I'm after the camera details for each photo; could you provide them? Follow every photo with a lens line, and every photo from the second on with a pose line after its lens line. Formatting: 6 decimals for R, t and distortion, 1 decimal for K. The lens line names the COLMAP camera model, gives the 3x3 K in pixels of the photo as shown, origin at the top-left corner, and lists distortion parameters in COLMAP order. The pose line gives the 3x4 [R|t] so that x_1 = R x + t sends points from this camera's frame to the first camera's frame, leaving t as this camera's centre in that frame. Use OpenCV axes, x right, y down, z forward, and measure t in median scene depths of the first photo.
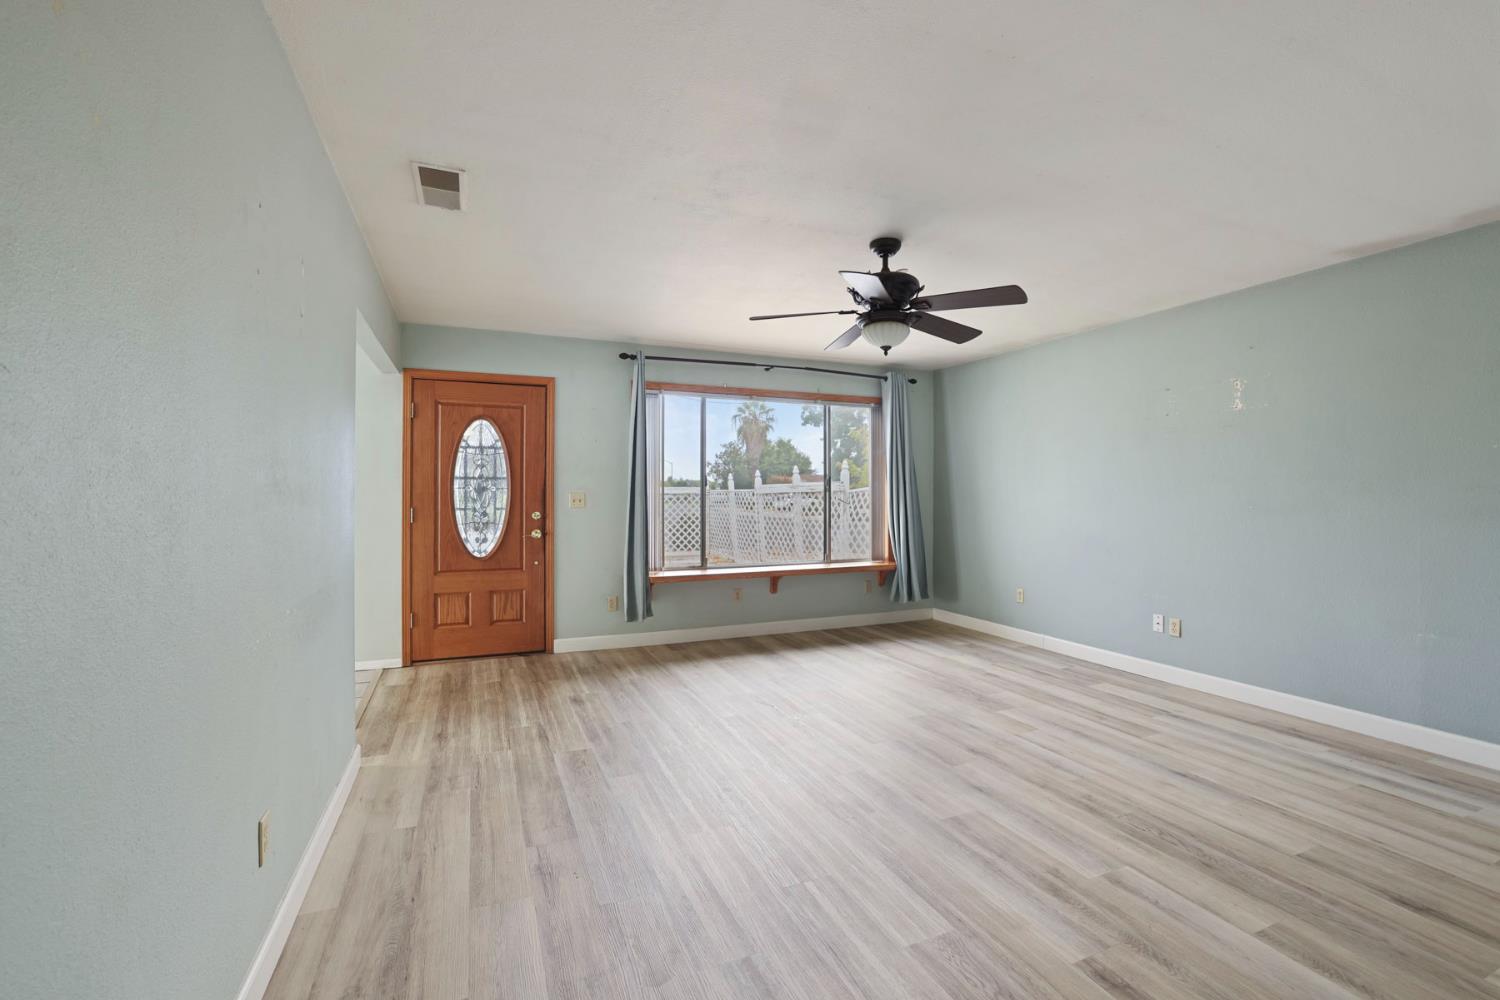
lens RADIAL K [[648.0, 0, 743.4], [0, 648.0, 491.7], [0, 0, 1]] dist [-0.047644, 0.017793]
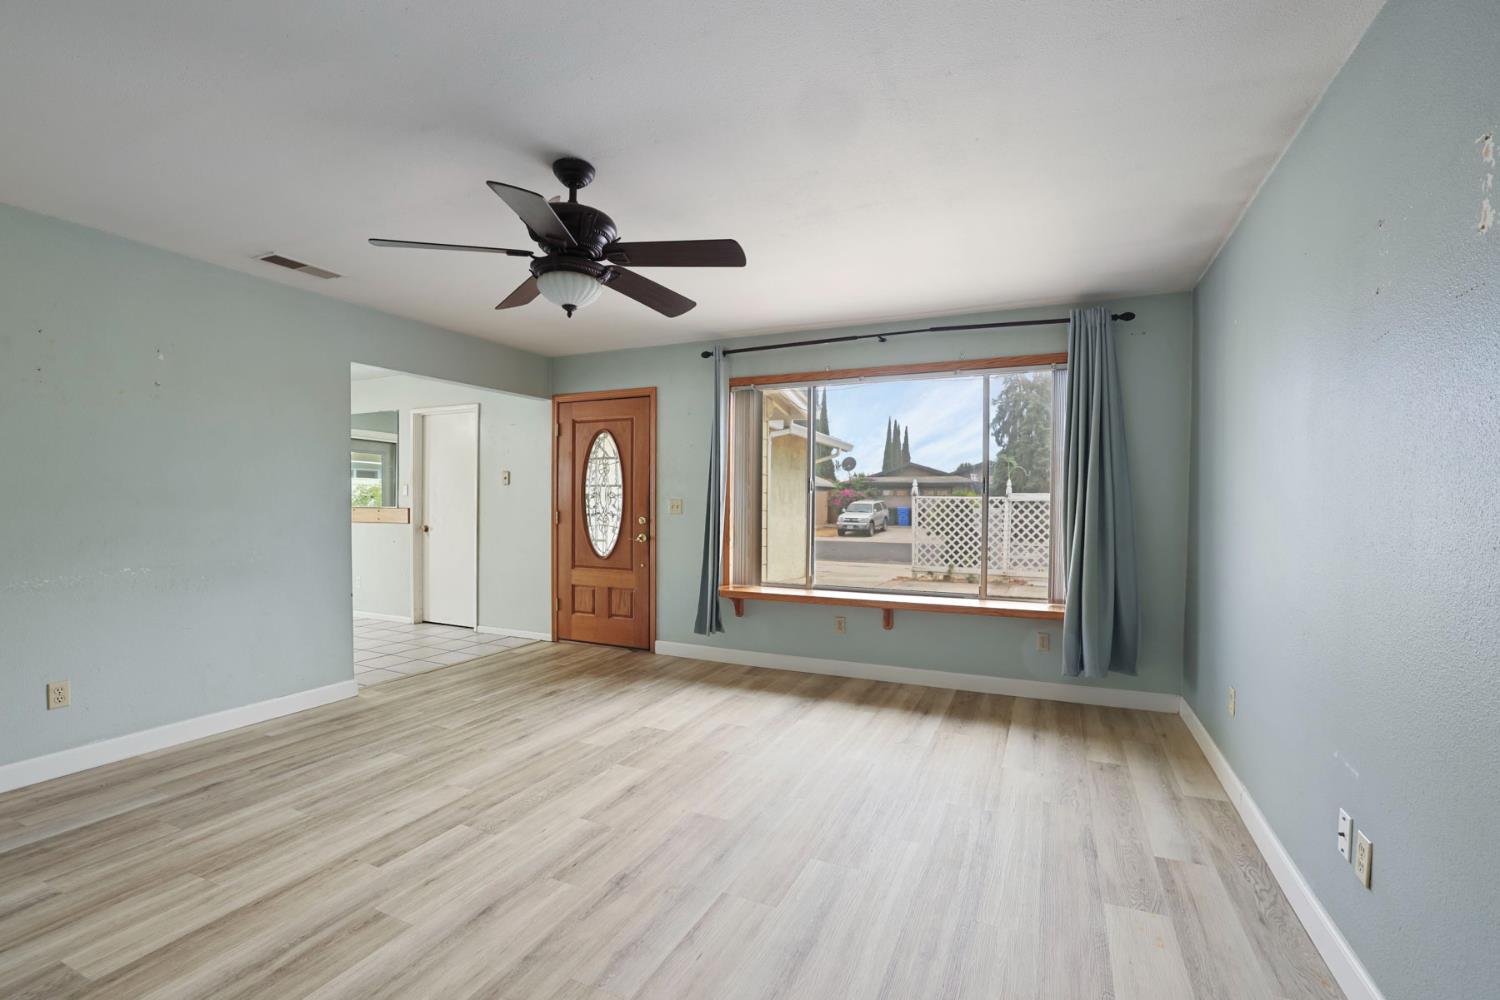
lens RADIAL K [[664.2, 0, 744.5], [0, 664.2, 514.8], [0, 0, 1]] dist [-0.046901, 0.022153]
pose [[0.668584, 0.019757, -0.743374, 0.713800], [-0.002930, 0.999709, 0.023935, 0.001620], [0.743631, -0.013824, 0.668447, 0.477339]]
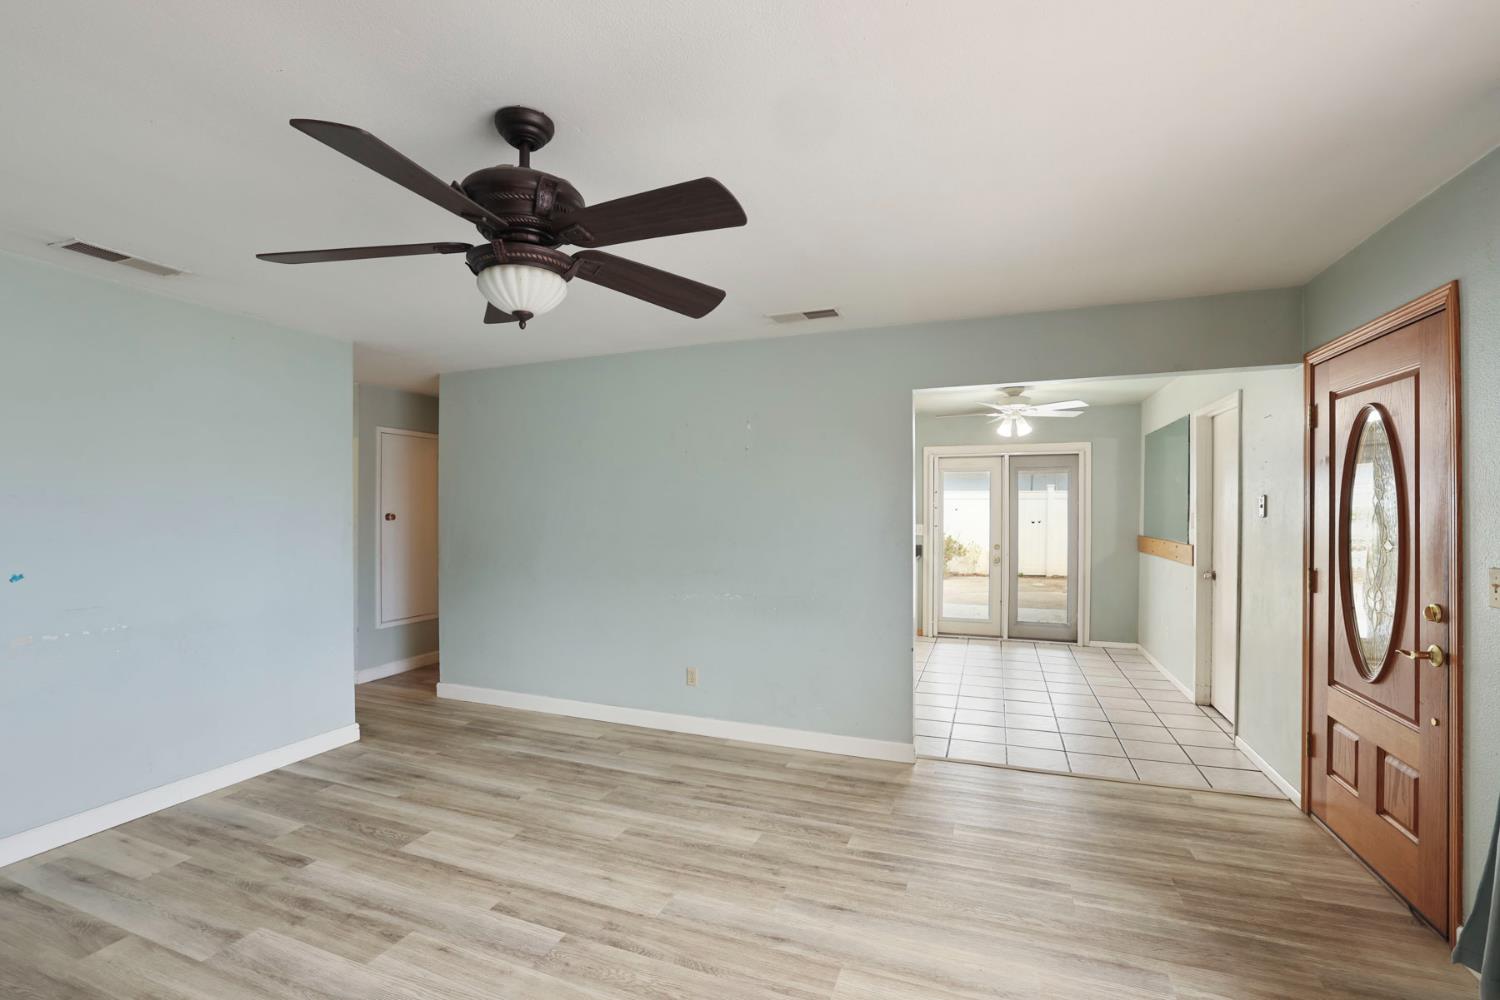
lens RADIAL K [[648.0, 0, 743.4], [0, 648.0, 491.7], [0, 0, 1]] dist [-0.047644, 0.017793]
pose [[-0.698275, -0.016933, -0.715630, 0.371006], [0.007488, 0.999493, -0.030956, -0.041030], [0.715791, -0.026974, -0.697794, 1.156943]]
